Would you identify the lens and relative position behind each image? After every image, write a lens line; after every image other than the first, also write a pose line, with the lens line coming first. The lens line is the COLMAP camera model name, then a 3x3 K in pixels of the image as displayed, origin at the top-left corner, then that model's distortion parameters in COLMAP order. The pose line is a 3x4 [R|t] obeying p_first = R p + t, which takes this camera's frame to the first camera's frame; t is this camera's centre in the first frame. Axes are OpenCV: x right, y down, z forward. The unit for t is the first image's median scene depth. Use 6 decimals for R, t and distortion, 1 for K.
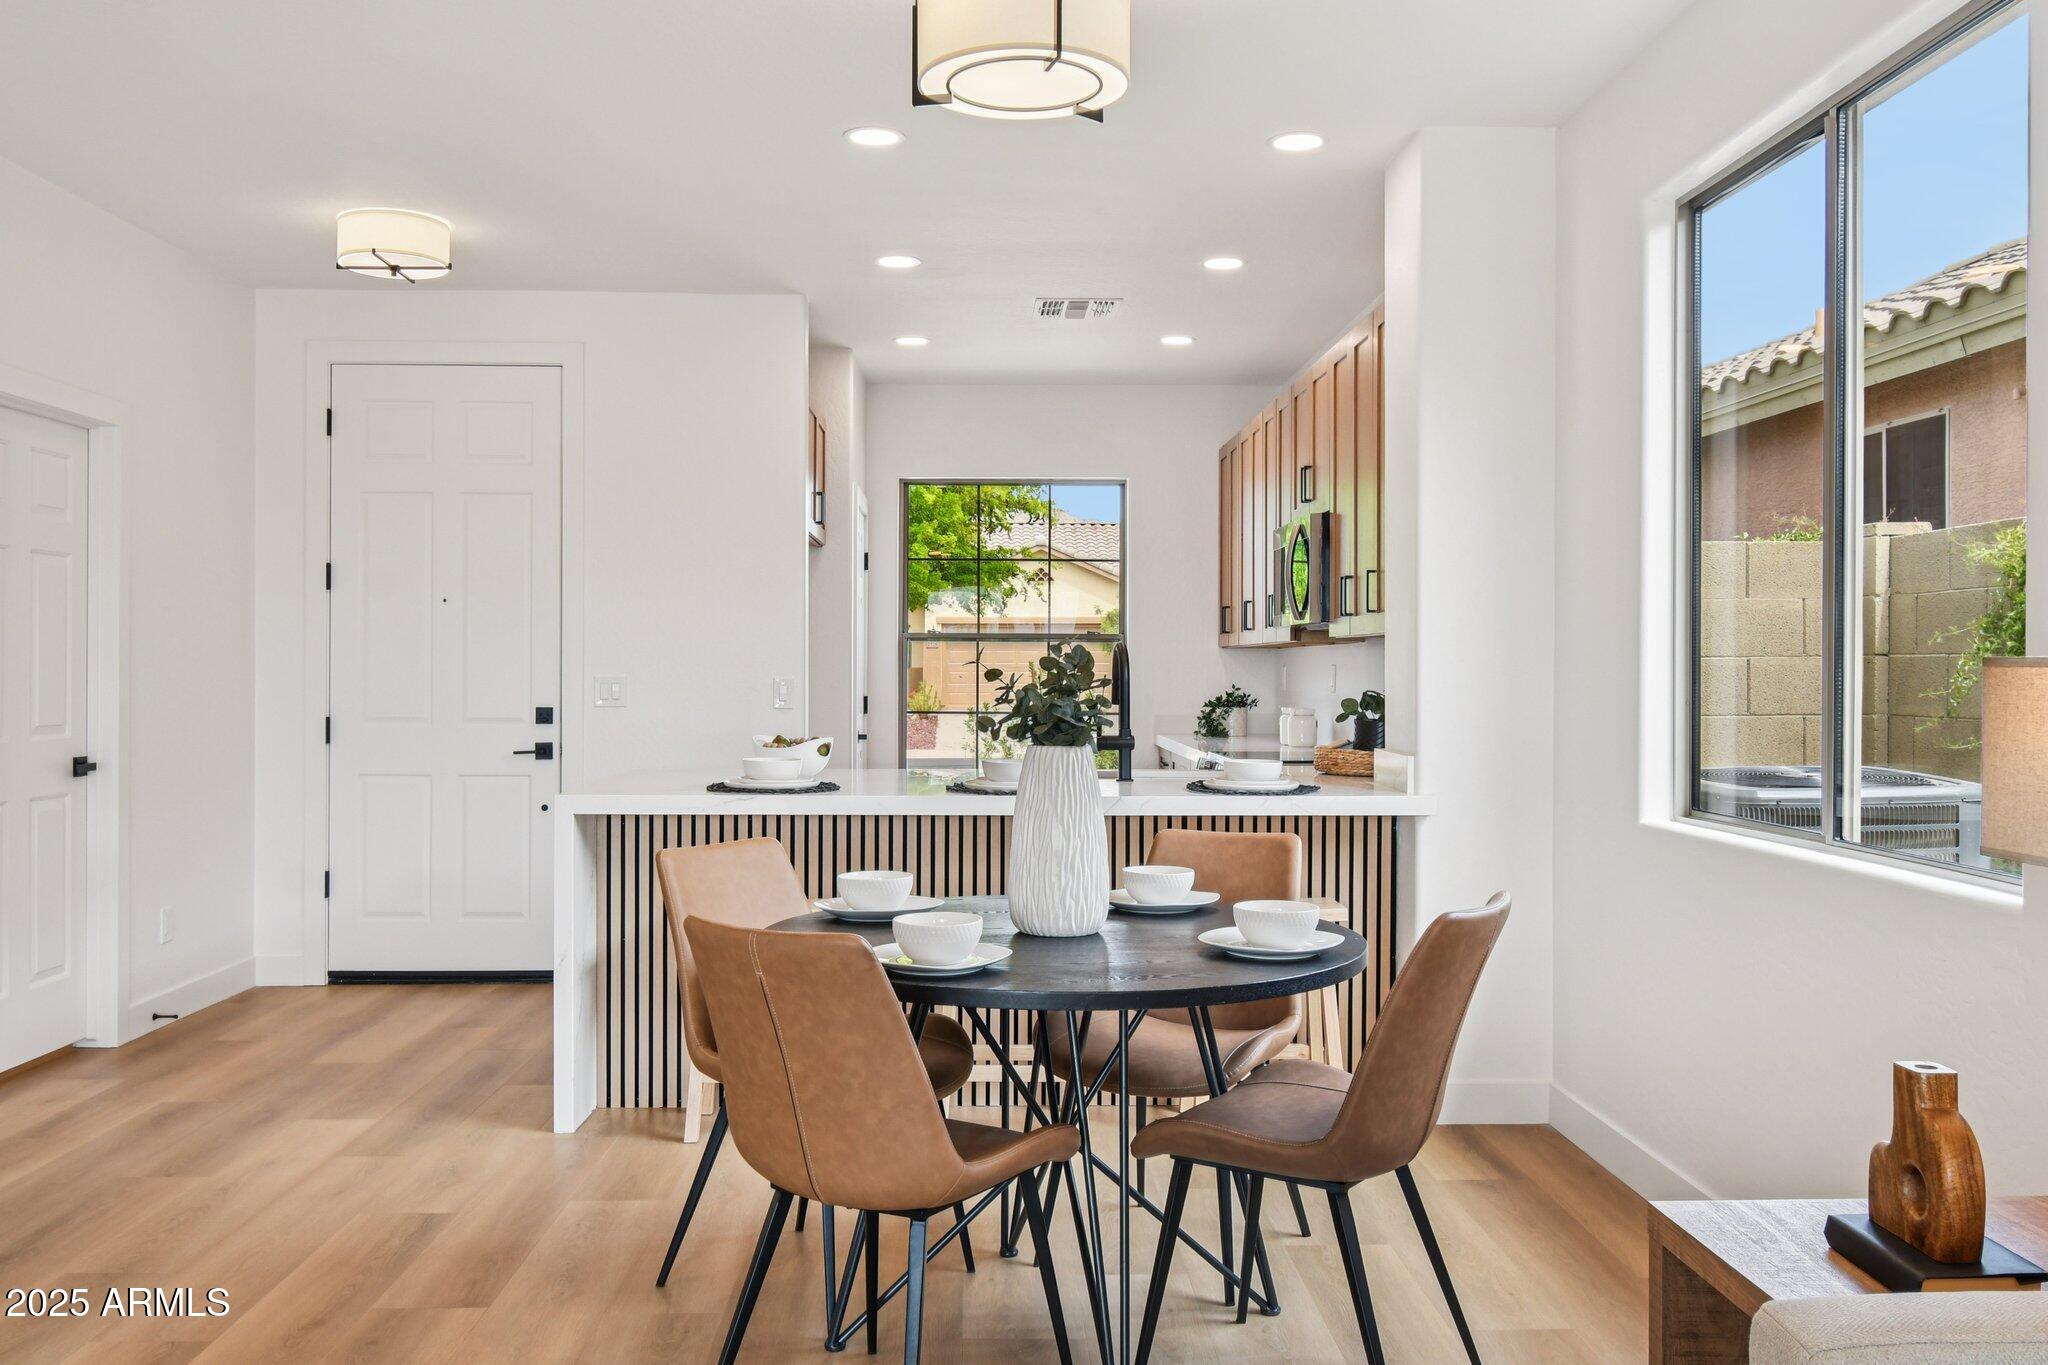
lens RADIAL K [[1787.6, 0, 1024.0], [0, 1787.6, 682.5], [0, 0, 1]] dist [-0.033974, -0.003290]
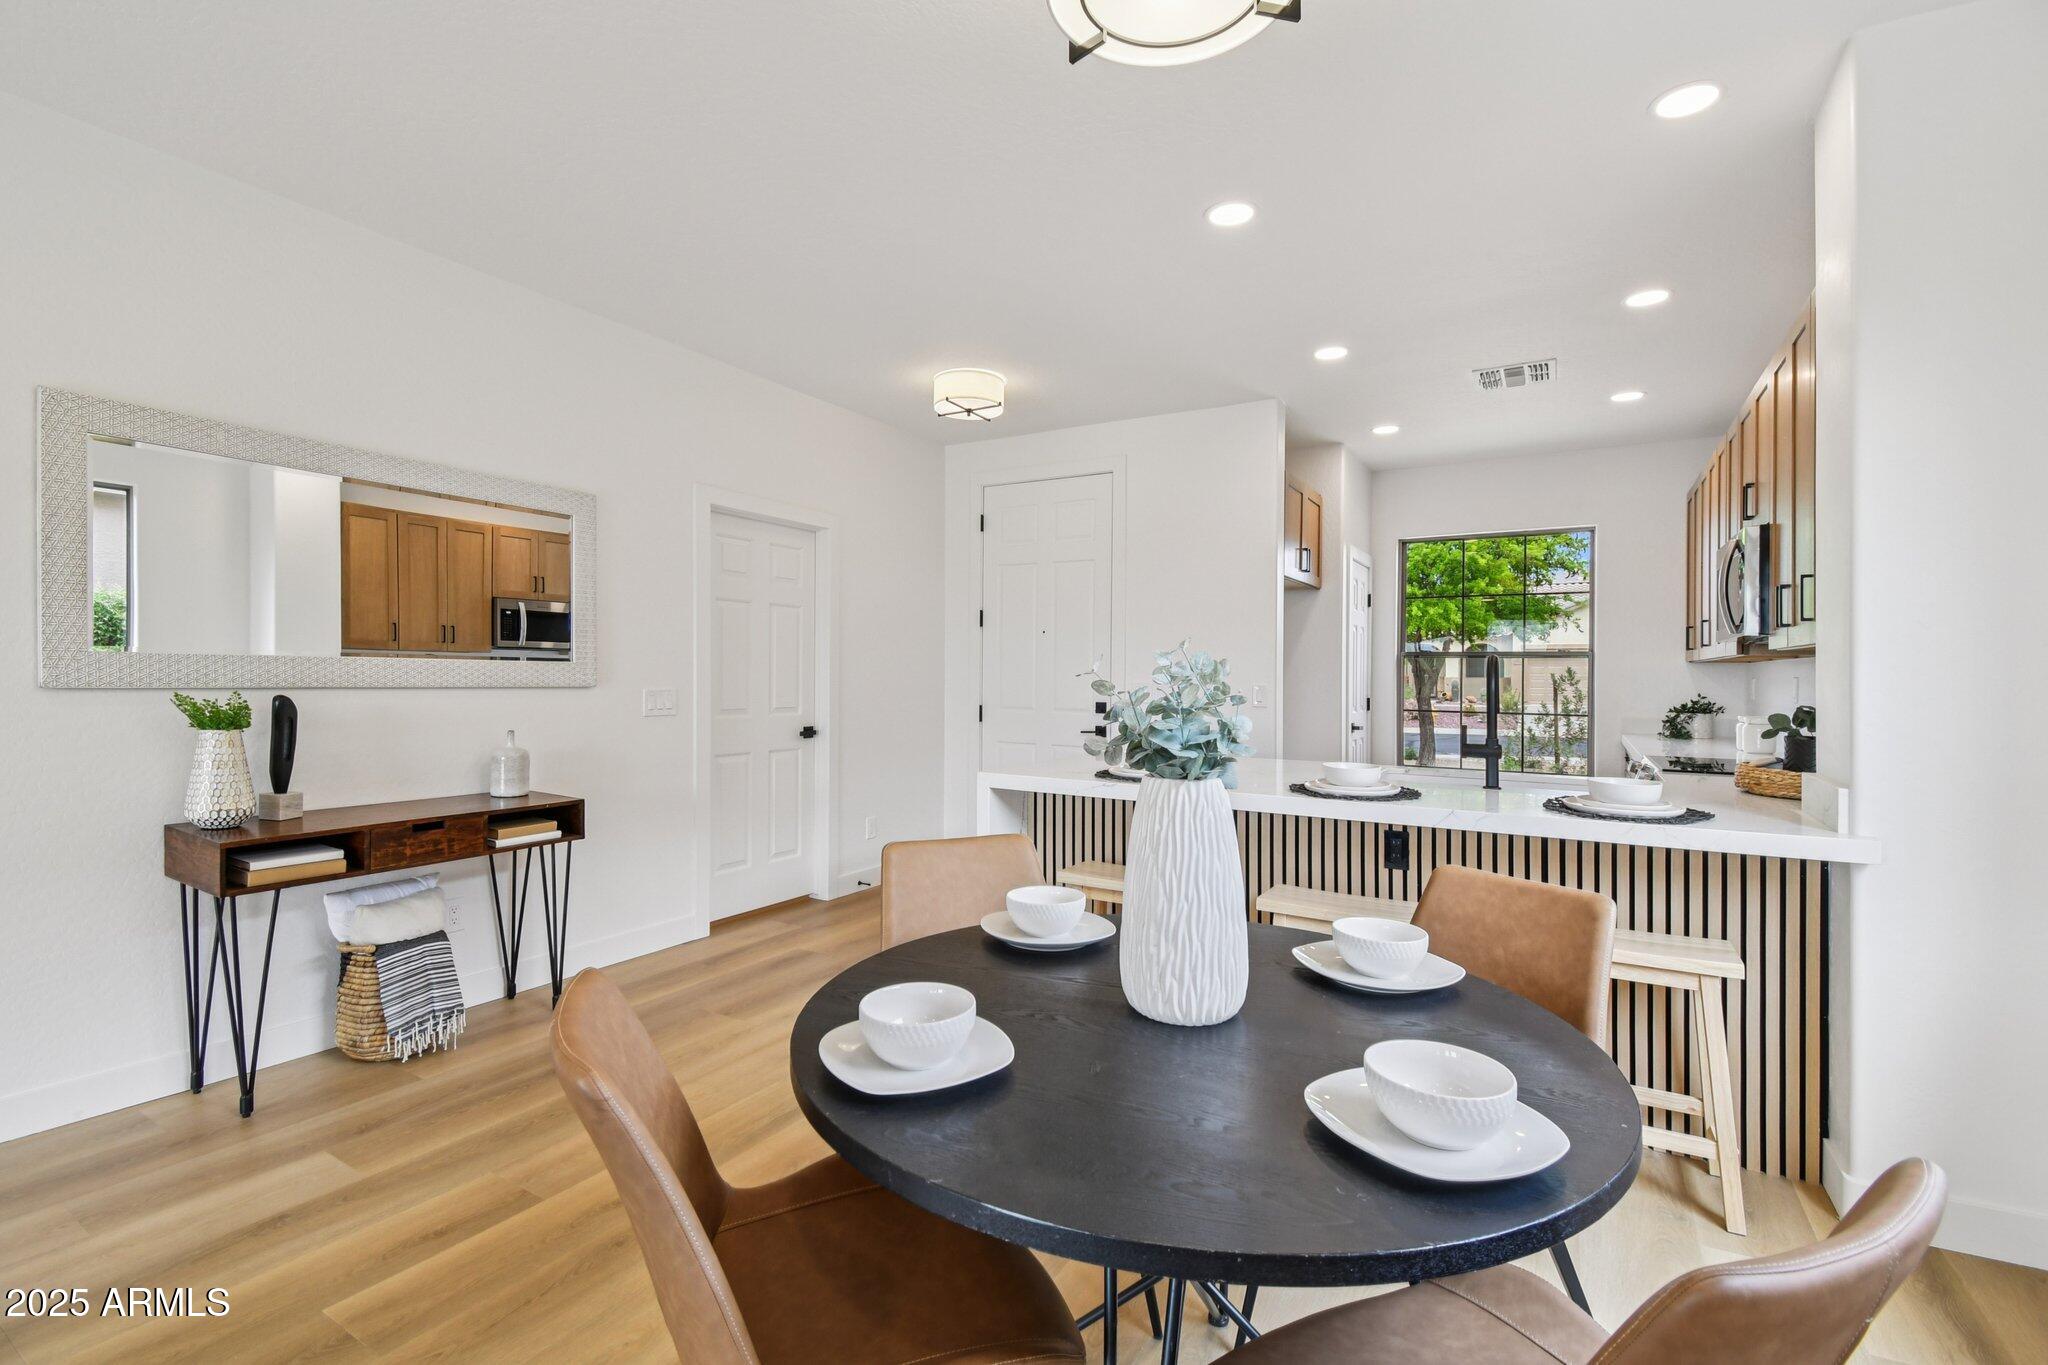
lens RADIAL K [[905.9, 0, 1024.0], [0, 905.9, 682.5], [0, 0, 1]] dist [0.029876, -0.043544]
pose [[0.833001, 0.010414, -0.553174, 0.107289], [-0.010729, 0.999939, 0.002667, -0.004344], [0.553168, 0.003713, 0.833062, 0.359118]]
